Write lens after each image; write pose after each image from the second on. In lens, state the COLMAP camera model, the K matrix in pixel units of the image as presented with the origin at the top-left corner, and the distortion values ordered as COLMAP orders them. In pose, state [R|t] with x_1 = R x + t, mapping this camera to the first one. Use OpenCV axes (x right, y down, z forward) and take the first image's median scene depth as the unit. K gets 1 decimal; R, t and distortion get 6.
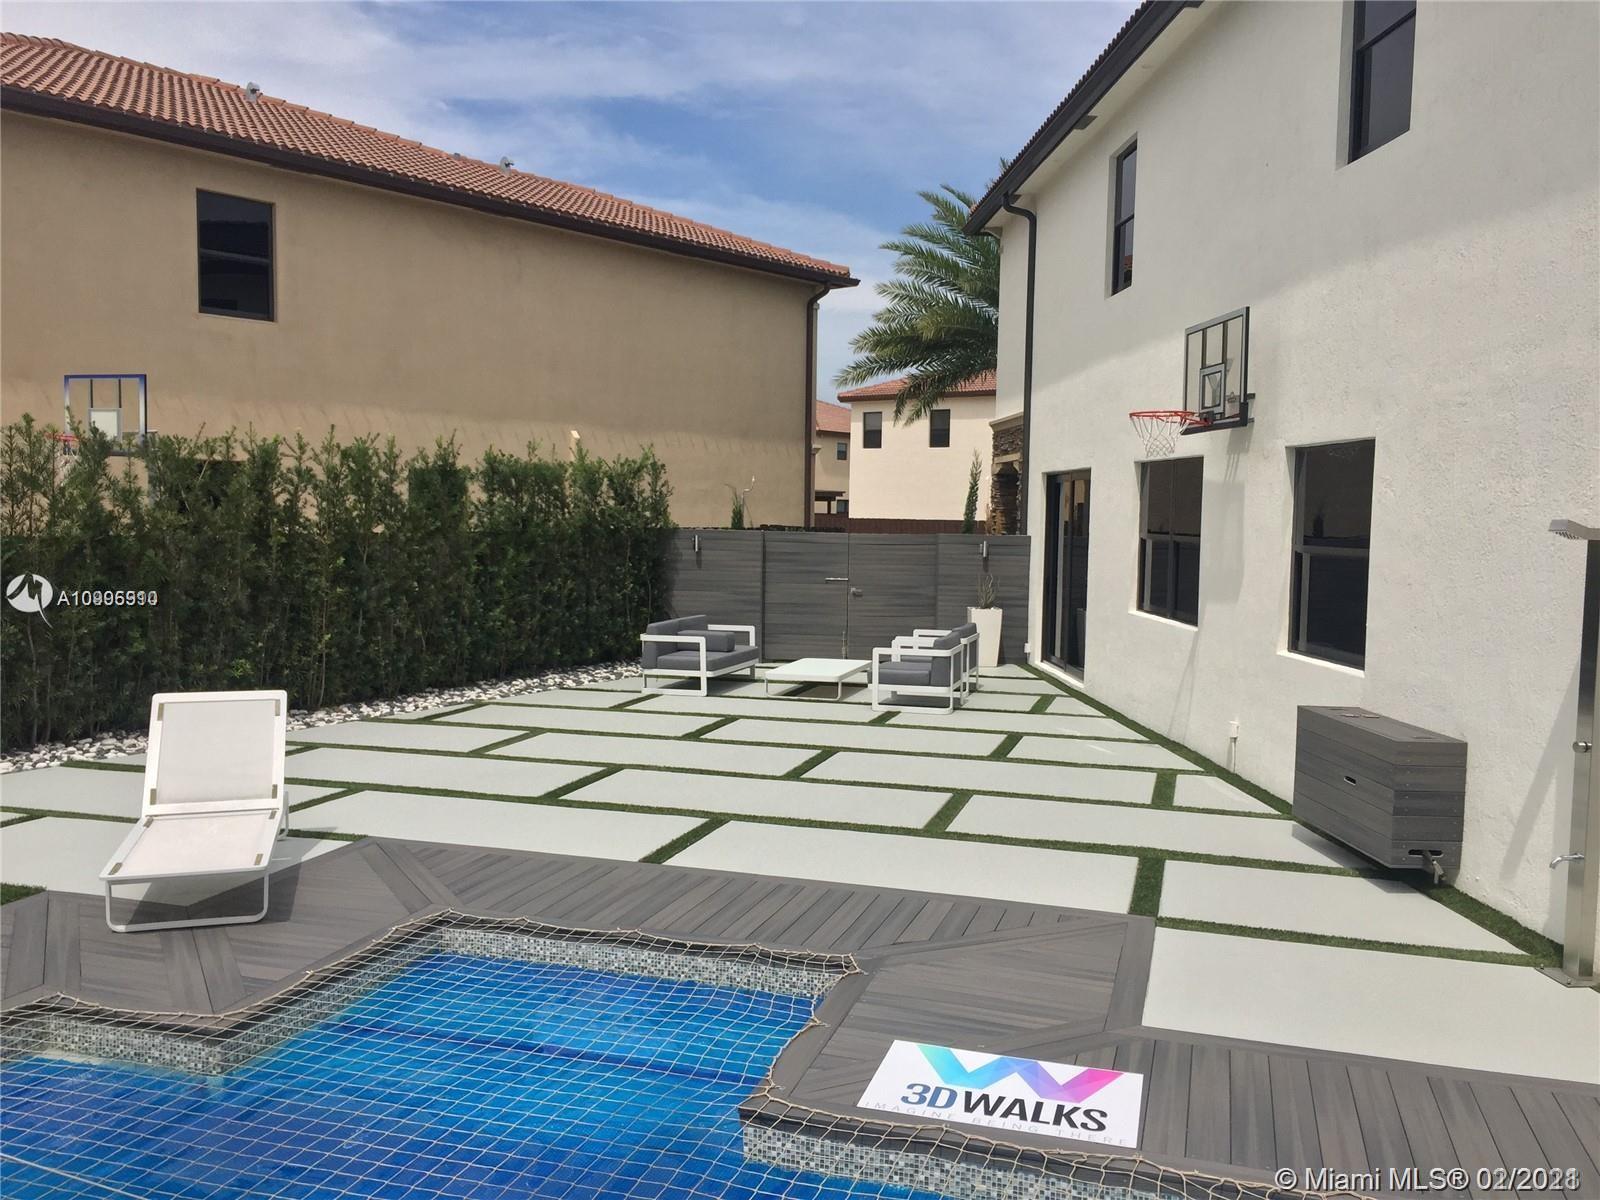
lens RADIAL K [[1359.5, 0, 800.0], [0, 1359.5, 600.0], [0, 0, 1]] dist [0.017330, -0.007456]
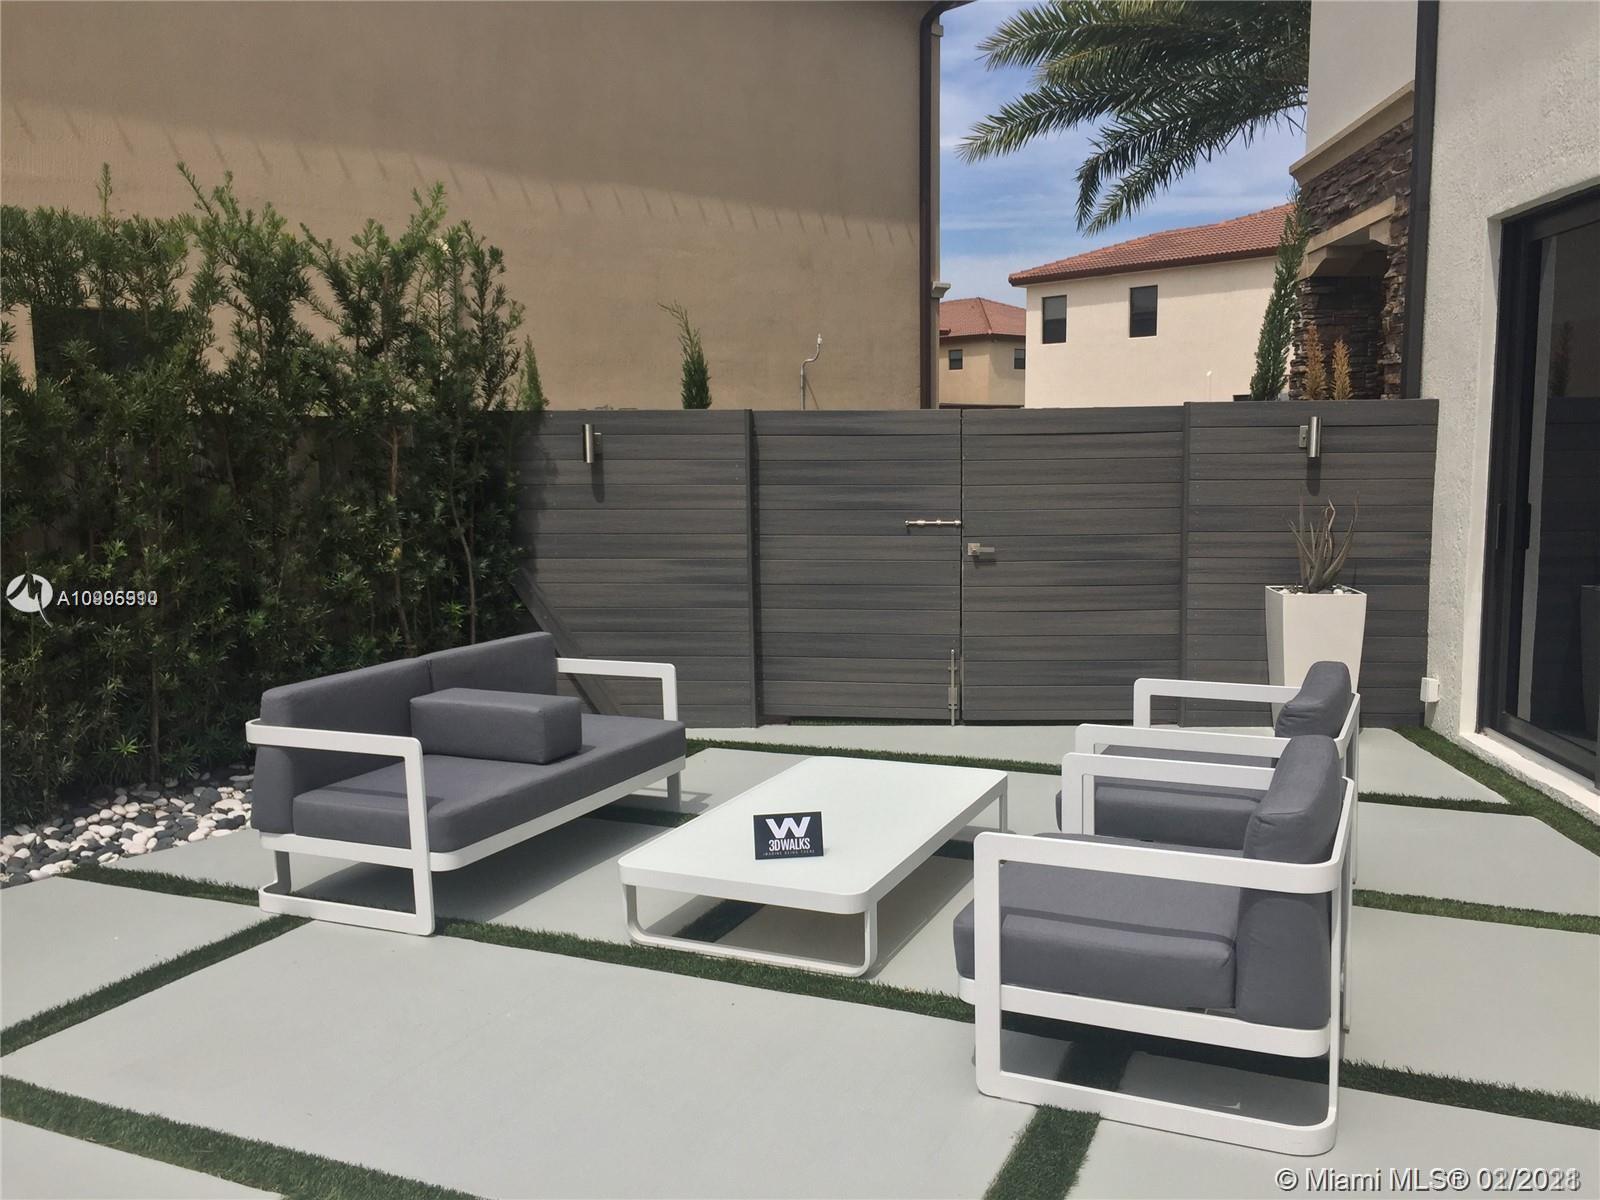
lens RADIAL K [[1359.5, 0, 800.0], [0, 1359.5, 600.0], [0, 0, 1]] dist [0.017330, -0.007456]
pose [[0.990284, -0.013912, -0.138359, 0.044074], [0.020595, 0.998683, 0.046986, -0.012291], [0.137523, -0.049379, 0.989267, 0.596998]]
